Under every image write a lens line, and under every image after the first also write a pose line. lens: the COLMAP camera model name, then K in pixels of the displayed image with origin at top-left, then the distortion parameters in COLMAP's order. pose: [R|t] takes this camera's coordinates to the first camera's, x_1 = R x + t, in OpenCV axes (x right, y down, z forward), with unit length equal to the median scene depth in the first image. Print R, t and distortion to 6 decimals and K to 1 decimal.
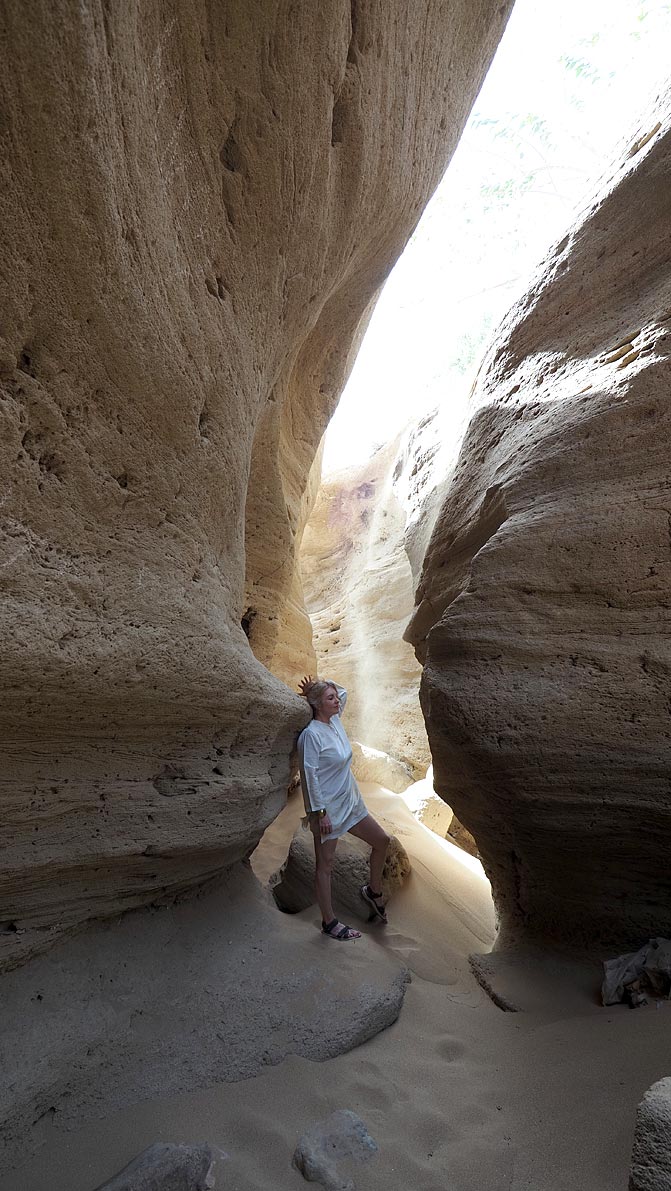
lens RADIAL K [[584.6, 0, 337.3], [0, 584.6, 596.5], [0, 0, 1]] dist [0.003687, 0.000797]
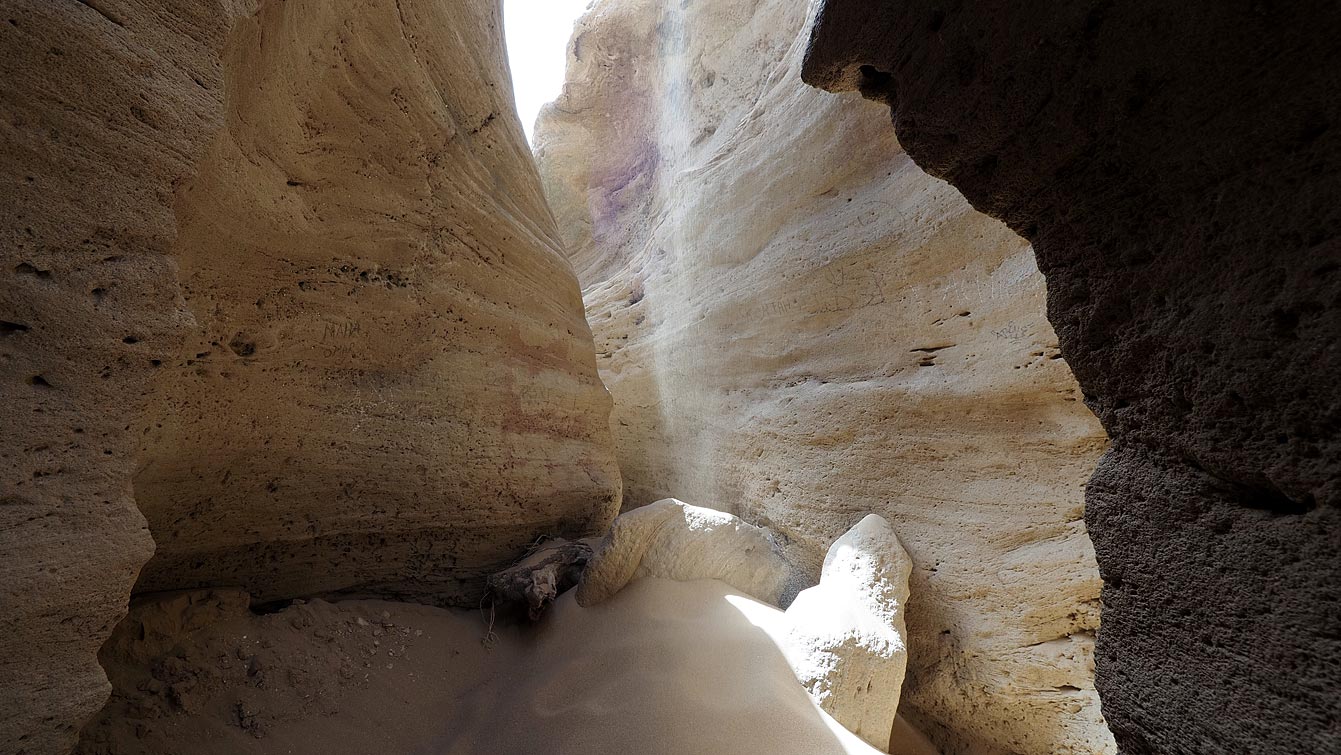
lens RADIAL K [[546.1, 0, 676.0], [0, 546.1, 365.5], [0, 0, 1]] dist [-0.003393, -0.000054]
pose [[0.998560, -0.052972, -0.008481, 0.114691], [0.053518, 0.994570, 0.089254, 0.232995], [0.003707, -0.089580, 0.995973, 1.363970]]
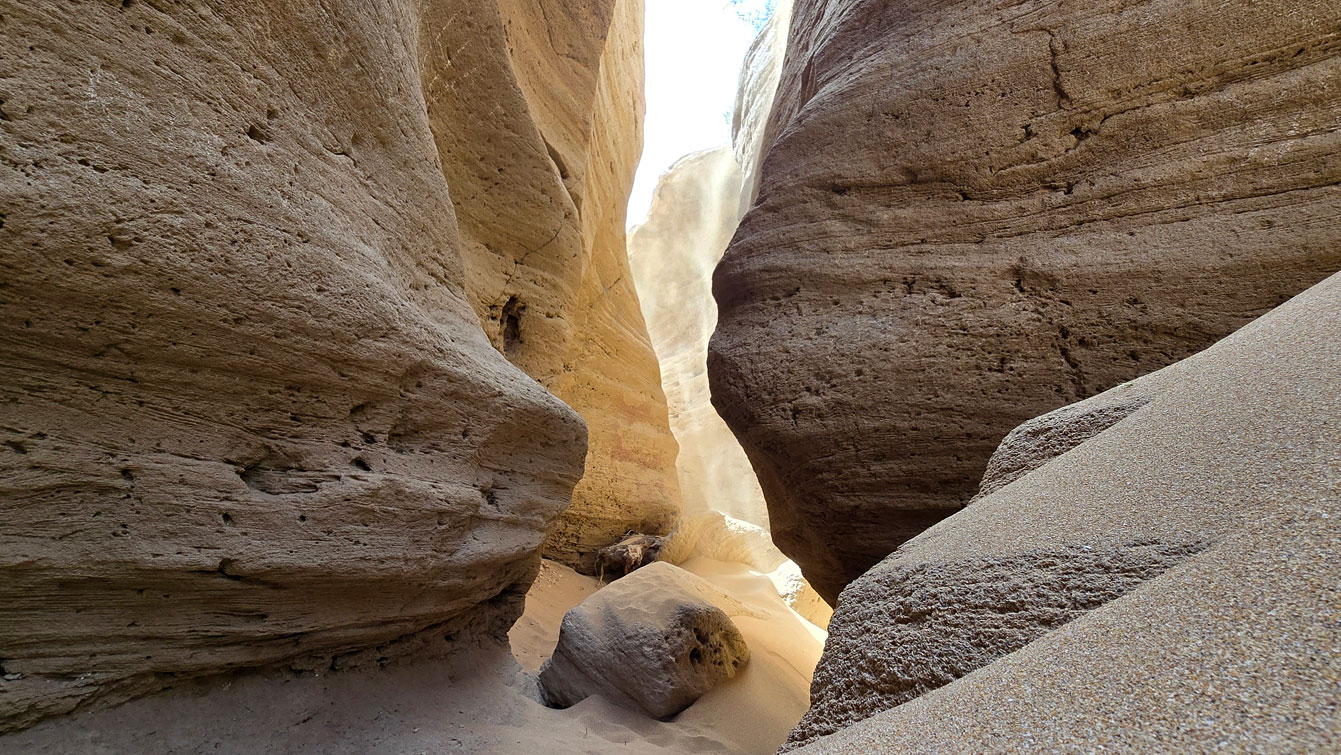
lens RADIAL K [[713.6, 0, 692.0], [0, 713.6, 369.3], [0, 0, 1]] dist [-0.001588, -0.000996]
pose [[0.994747, -0.035356, -0.096063, 0.237131], [0.034146, 0.999316, -0.014208, 0.199535], [0.096500, 0.010854, 0.995274, 0.205454]]
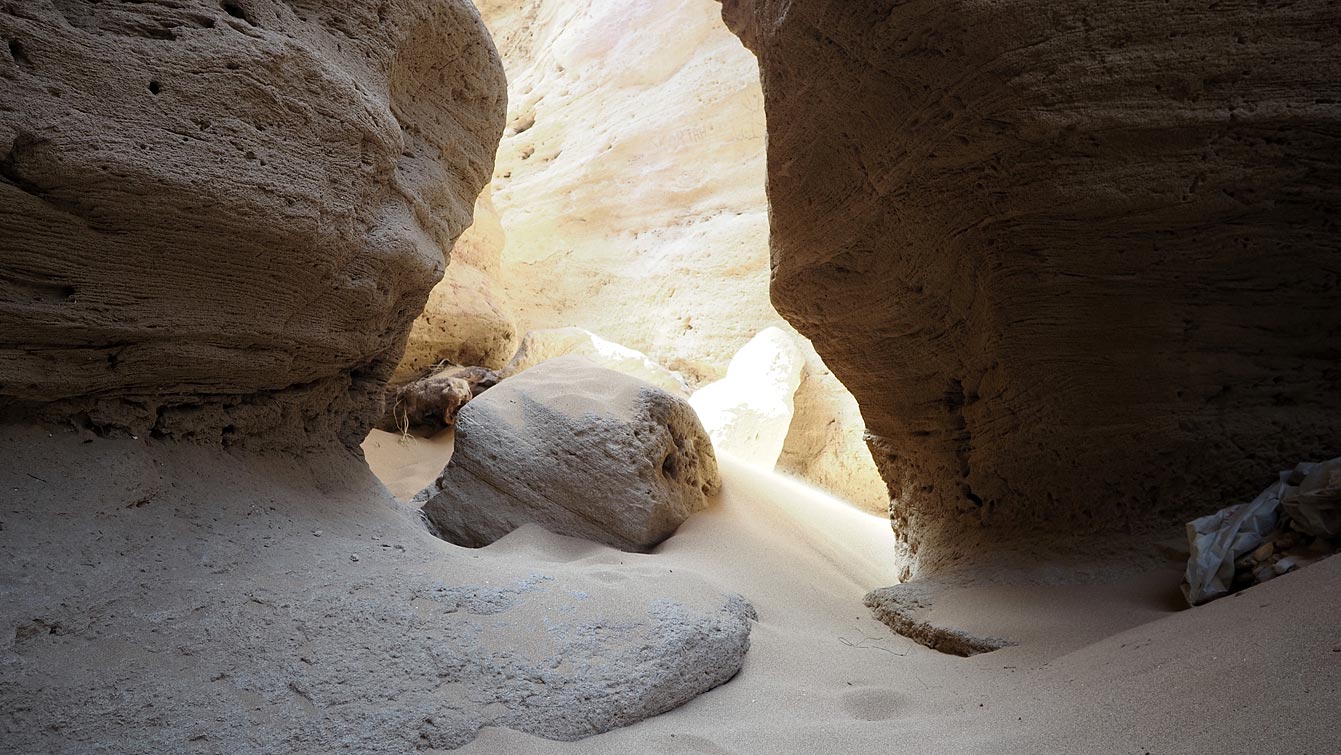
lens RADIAL K [[1072.0, 0, 681.1], [0, 1072.0, 372.7], [0, 0, 1]] dist [0.007518, 0.015309]
pose [[0.988241, -0.042027, 0.147017, -0.044719], [0.020025, 0.988777, 0.148053, 0.392808], [-0.151589, -0.143368, 0.977991, 0.280113]]
